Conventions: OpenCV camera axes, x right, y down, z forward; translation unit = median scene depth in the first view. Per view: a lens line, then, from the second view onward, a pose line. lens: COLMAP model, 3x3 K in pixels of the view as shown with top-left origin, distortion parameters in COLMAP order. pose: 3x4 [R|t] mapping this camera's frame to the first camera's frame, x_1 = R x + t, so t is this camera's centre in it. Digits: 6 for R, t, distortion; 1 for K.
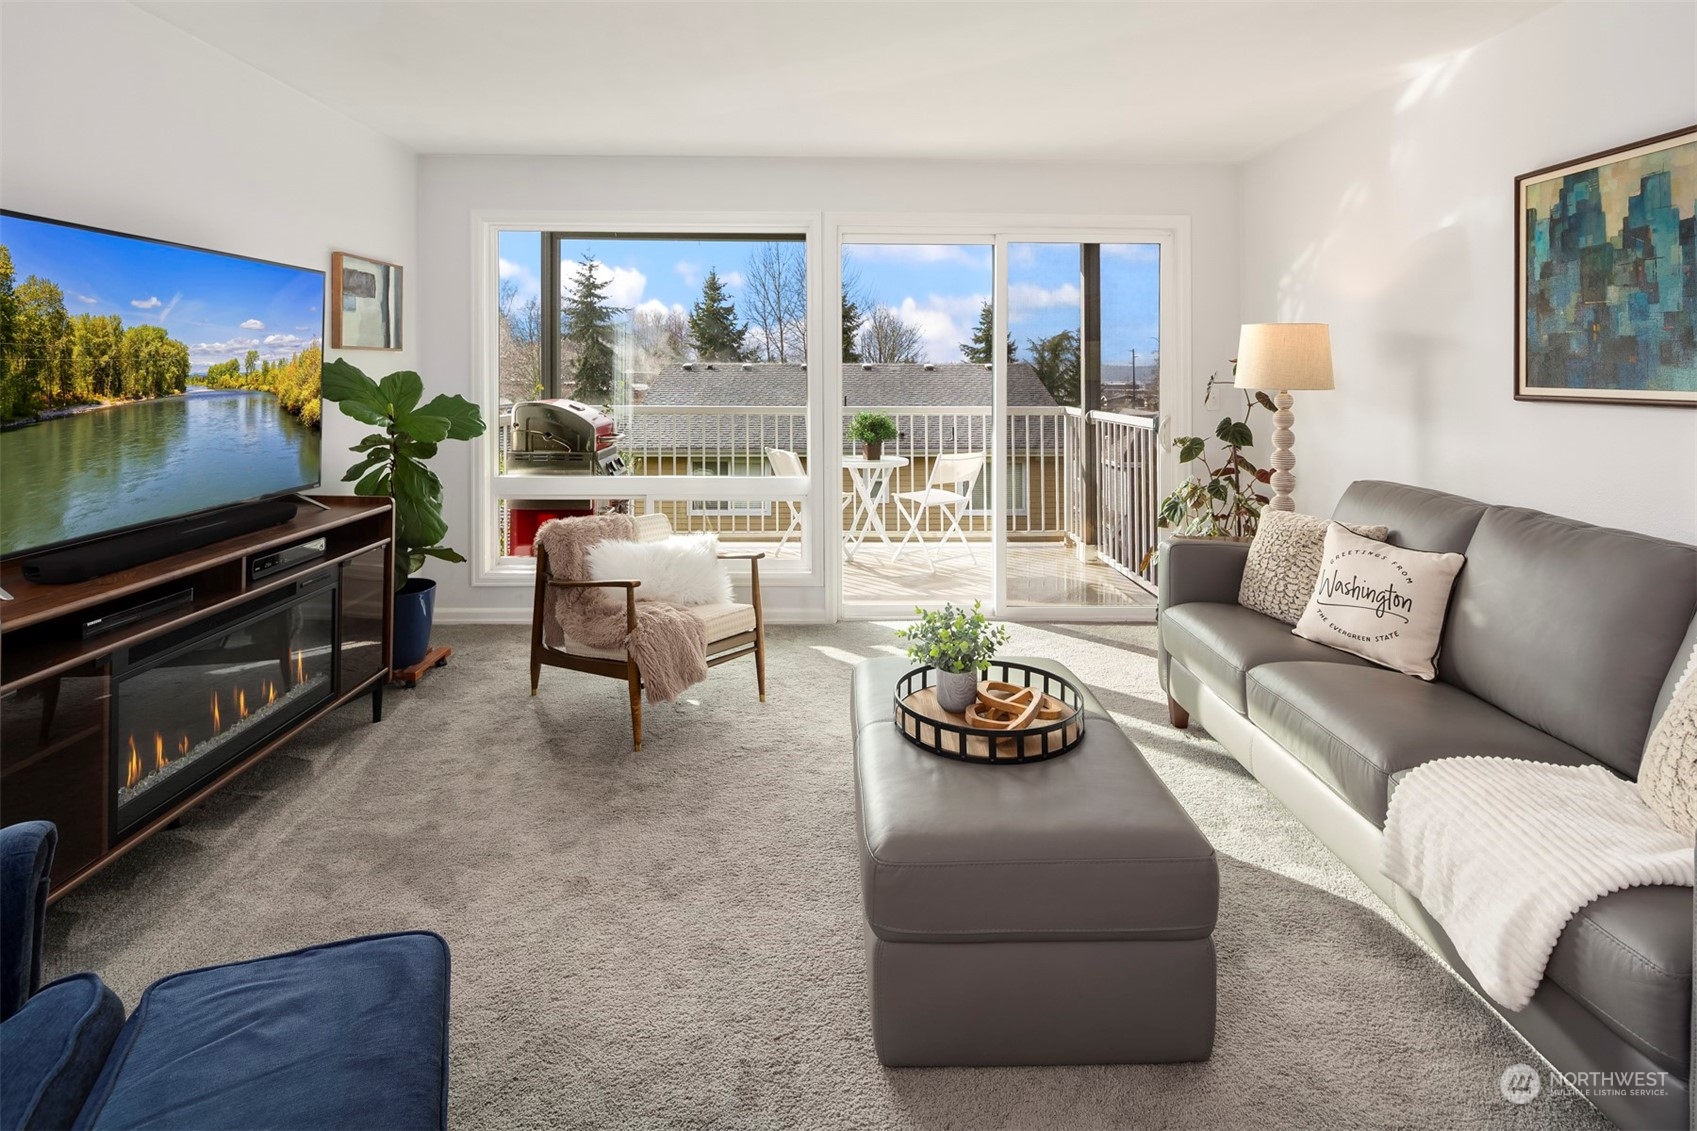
lens RADIAL K [[813.3, 0, 848.5], [0, 813.3, 565.5], [0, 0, 1]] dist [-0.000539, -0.000115]
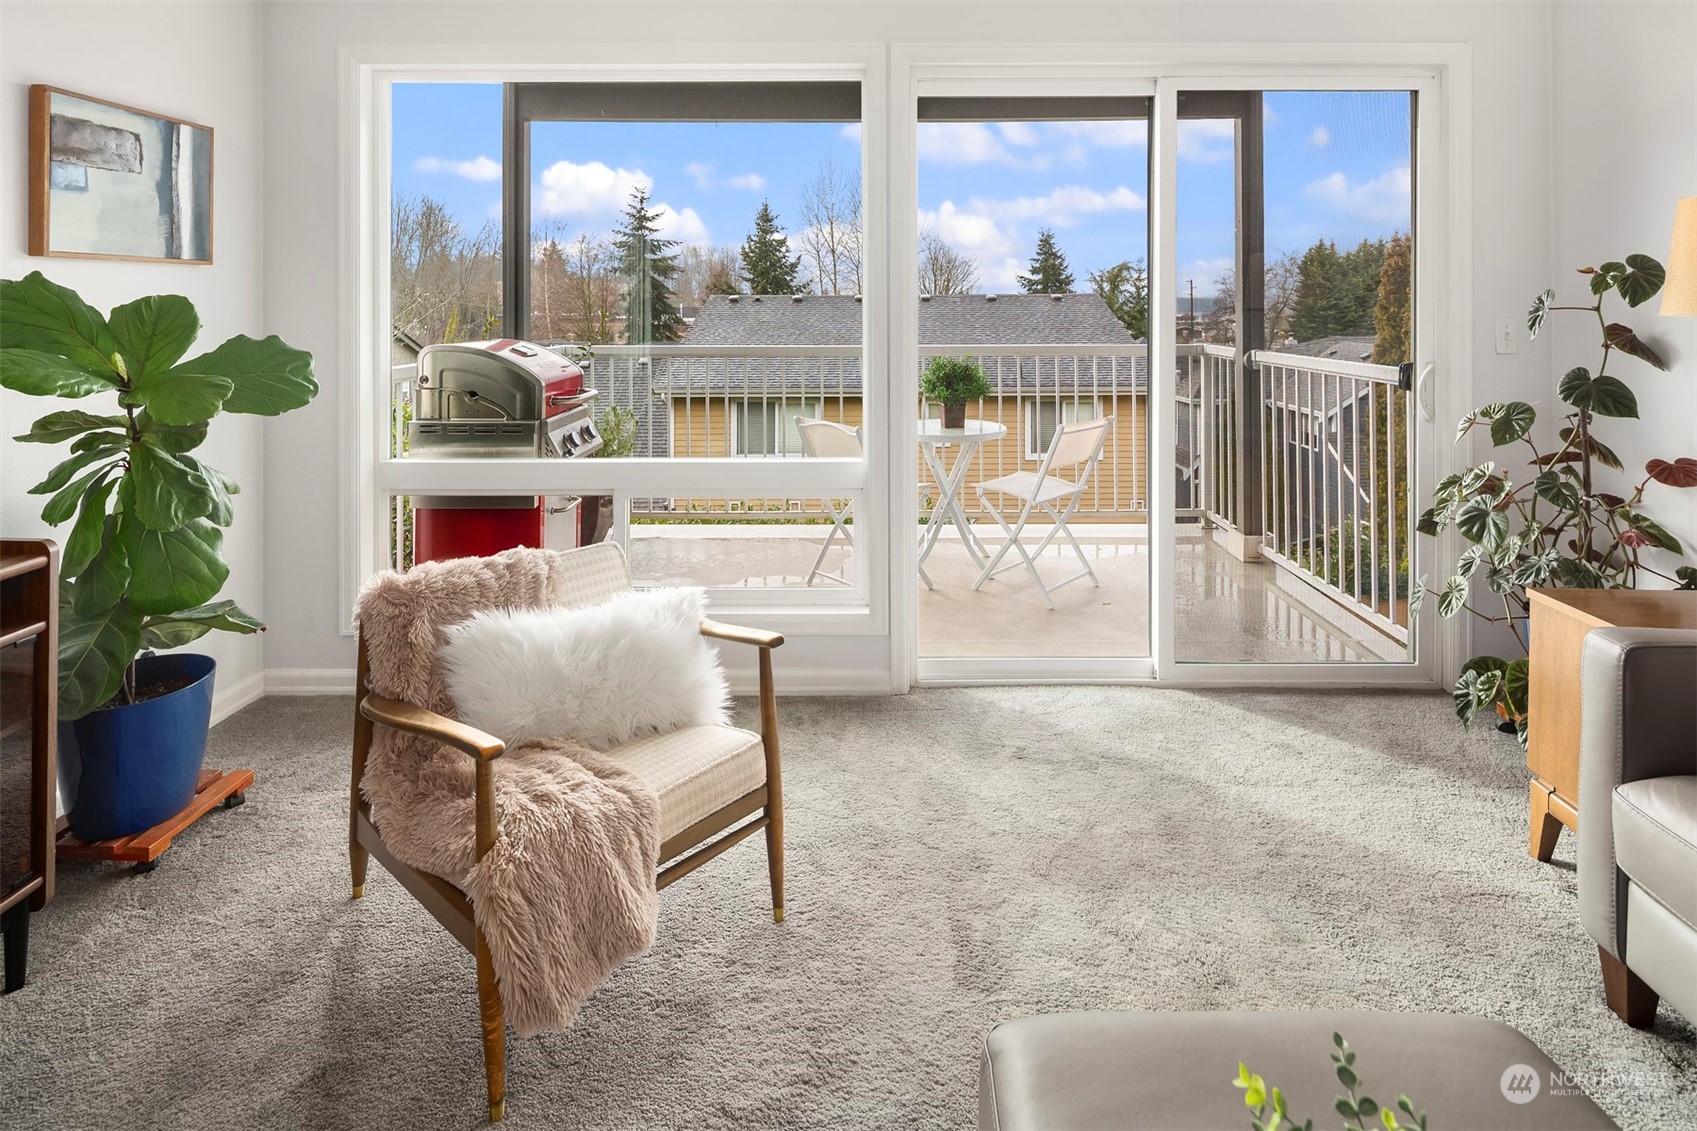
lens RADIAL K [[803.6, 0, 866.4], [0, 803.6, 510.7], [0, 0, 1]] dist [0.000958, -0.000393]
pose [[0.999089, 0.004735, -0.042419, -0.028801], [-0.004030, 0.999853, 0.016668, -0.106638], [0.042492, -0.016482, 0.998961, 0.488469]]
